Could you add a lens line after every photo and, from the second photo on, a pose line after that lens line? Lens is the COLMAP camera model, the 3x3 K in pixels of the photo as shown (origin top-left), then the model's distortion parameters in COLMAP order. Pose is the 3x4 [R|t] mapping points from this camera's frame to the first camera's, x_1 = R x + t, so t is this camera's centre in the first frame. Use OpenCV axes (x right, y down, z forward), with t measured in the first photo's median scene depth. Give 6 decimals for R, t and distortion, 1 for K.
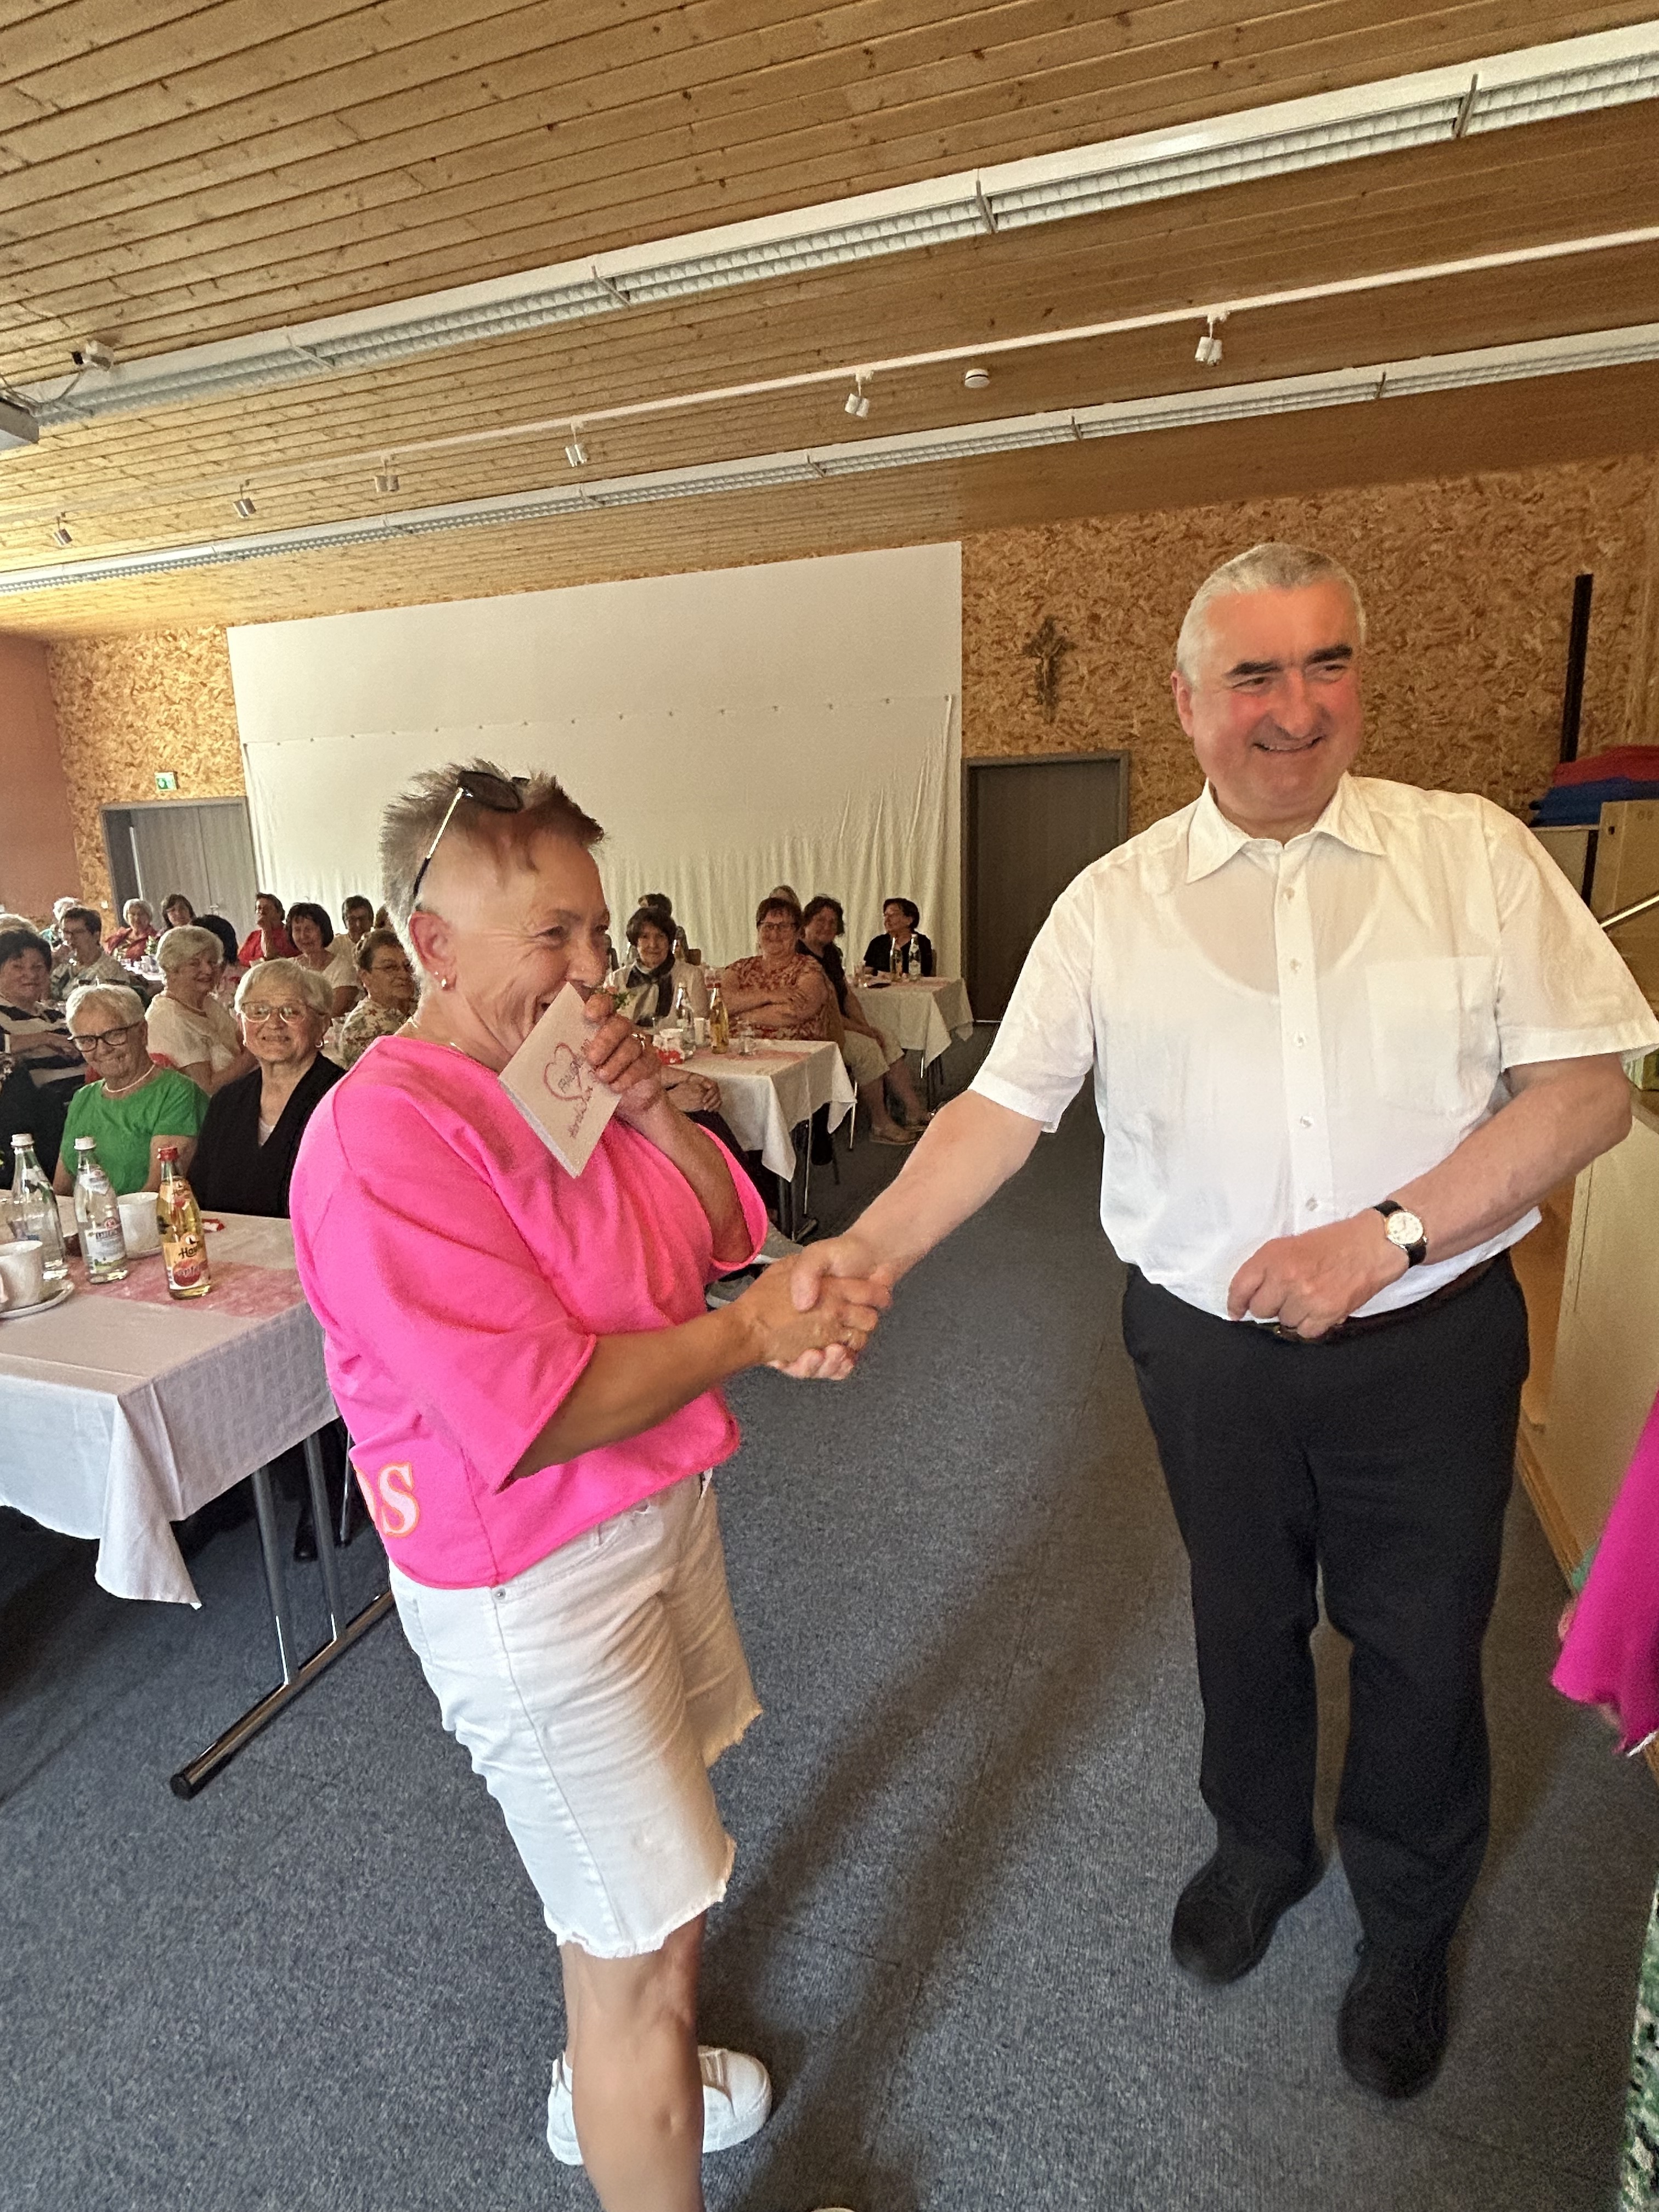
lens RADIAL K [[1128.3, 0, 839.2], [0, 1128.3, 1108.6], [0, 0, 1]] dist [-0.011008, 0.006867]
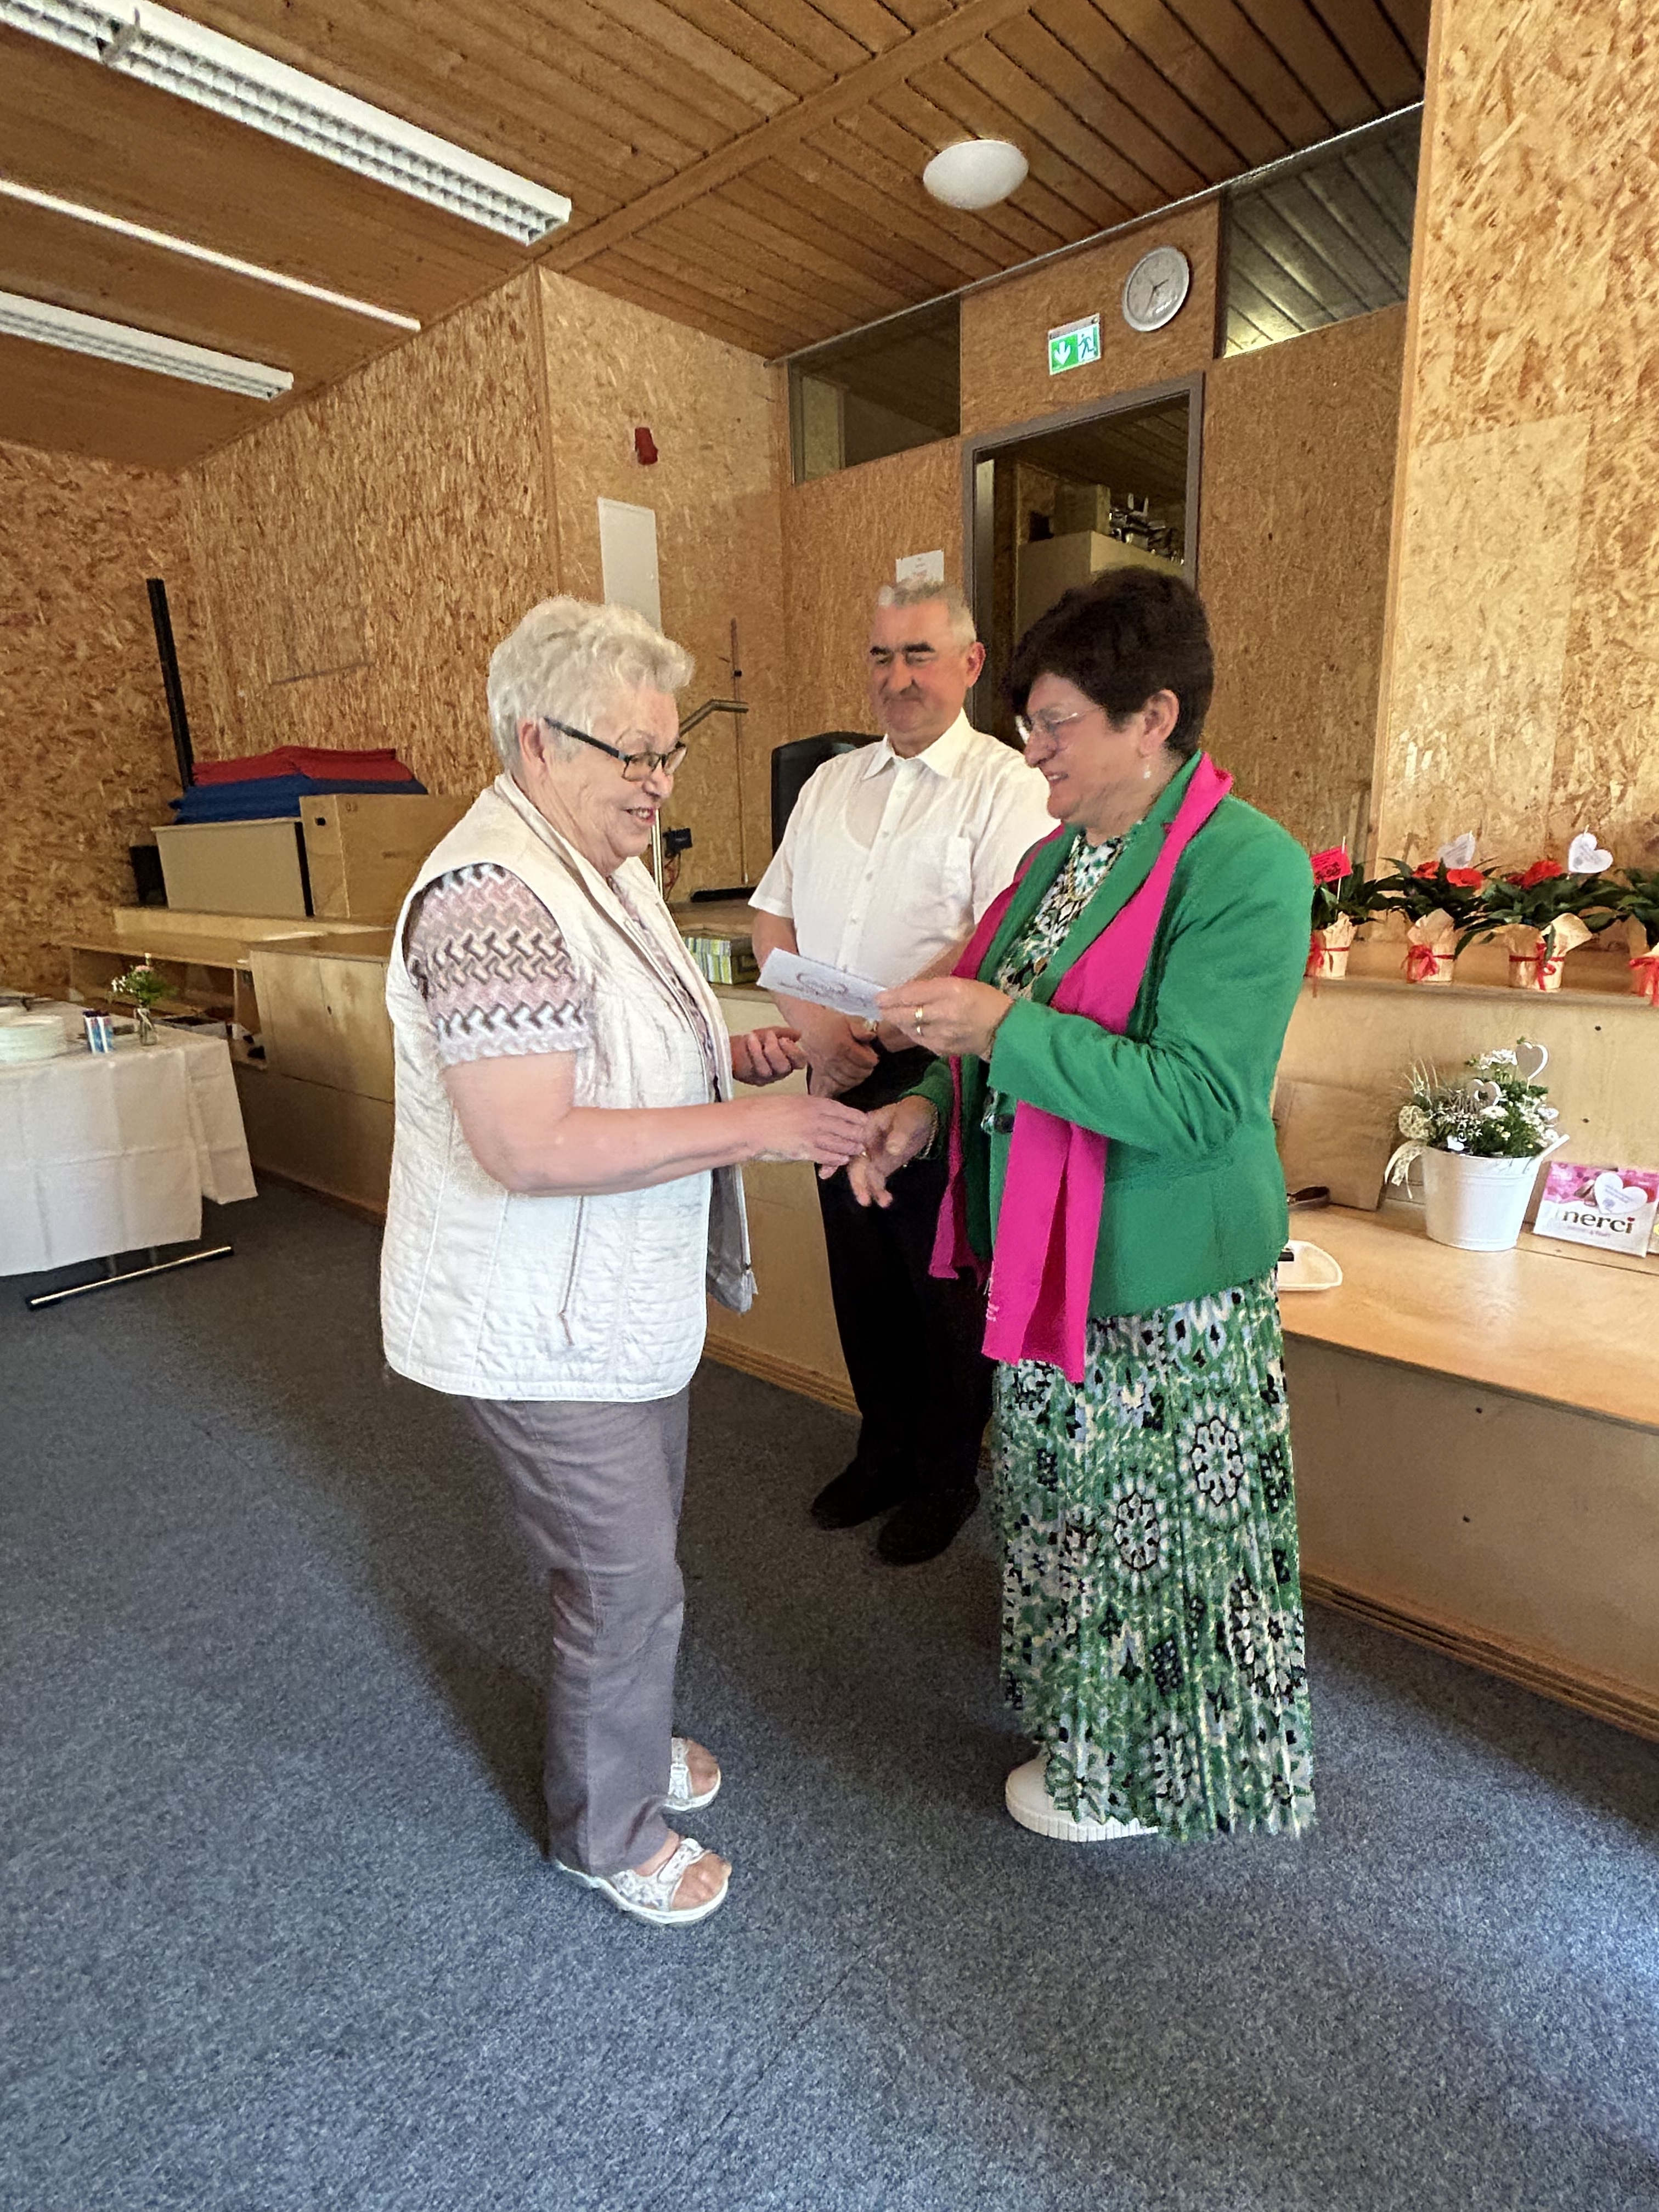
lens RADIAL K [[1128.3, 0, 832.9], [0, 1128.3, 1101.1], [0, 0, 1]] dist [-0.011008, 0.006867]
pose [[0.361530, -0.205103, 0.909521, -0.125401], [0.229361, 0.965091, 0.126464, -0.006397], [-0.903709, 0.162888, 0.395952, 0.110121]]
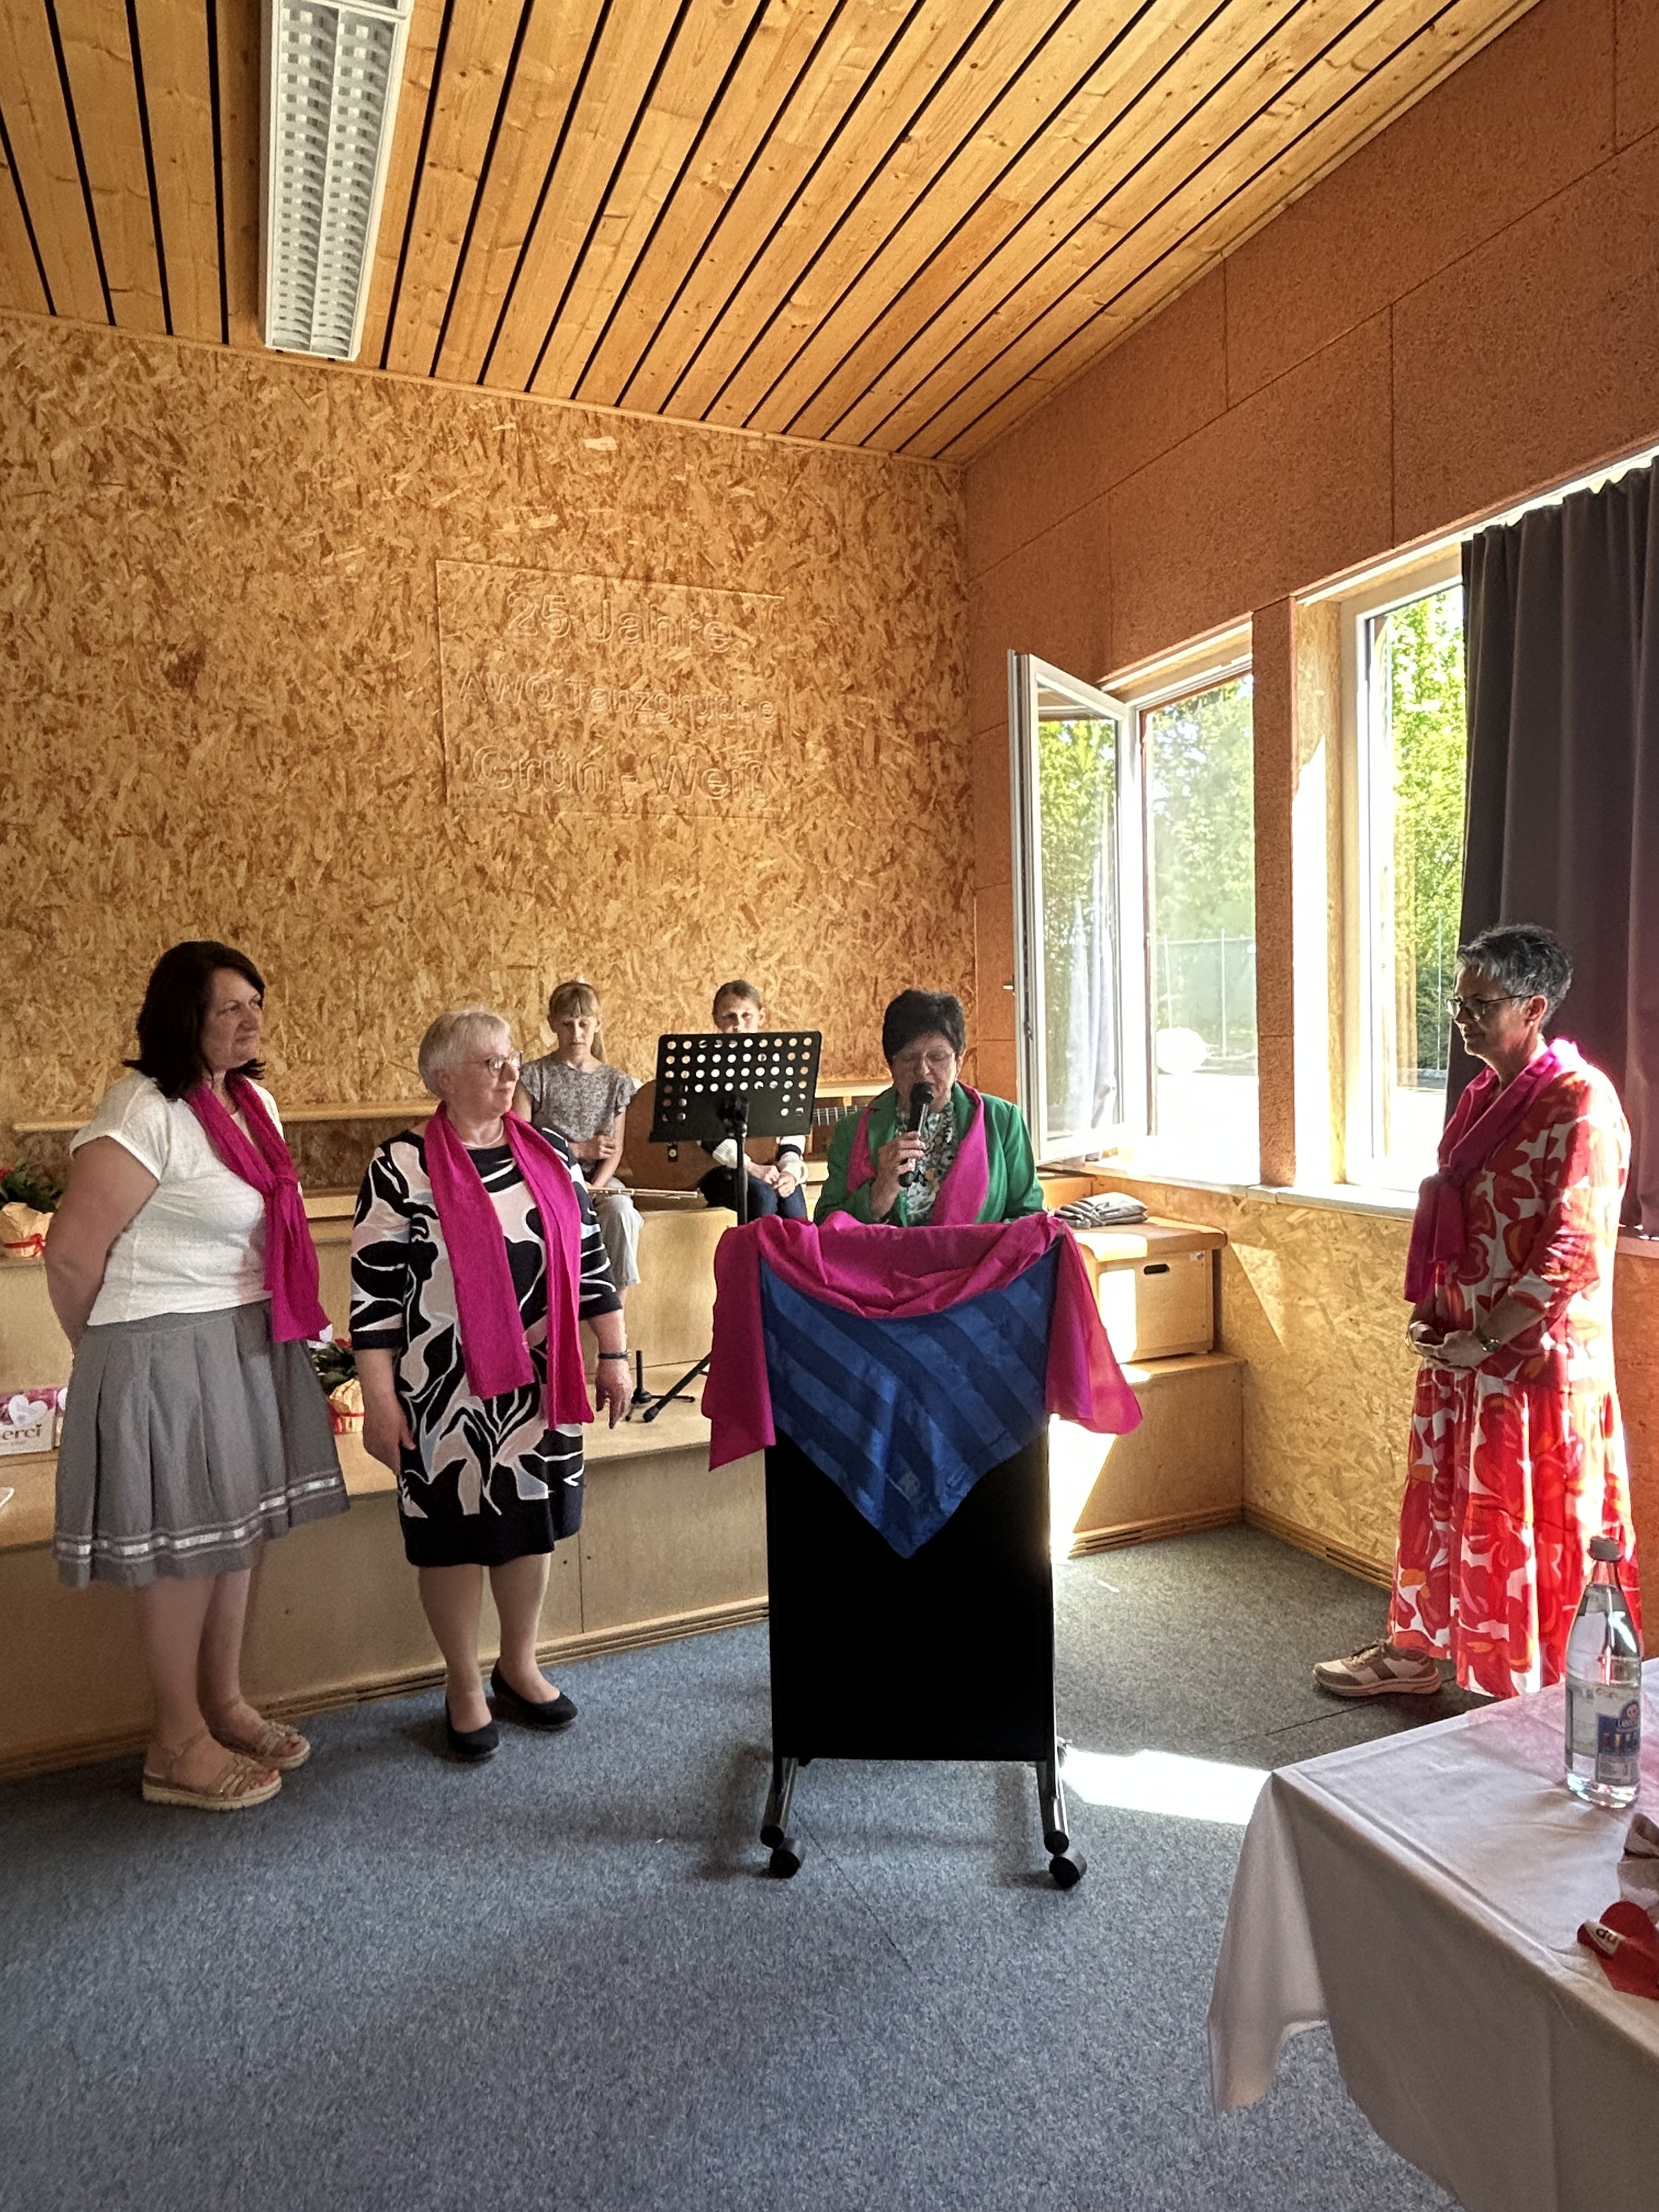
lens RADIAL K [[1327.3, 0, 836.0], [0, 1327.3, 1103.6], [0, 0, 1]] dist [0.002958, -0.015315]
pose [[-0.682436, 0.003180, 0.730939, -0.313103], [0.203410, 0.961316, 0.185730, -0.028113], [-0.702073, 0.275429, -0.656683, 0.119874]]
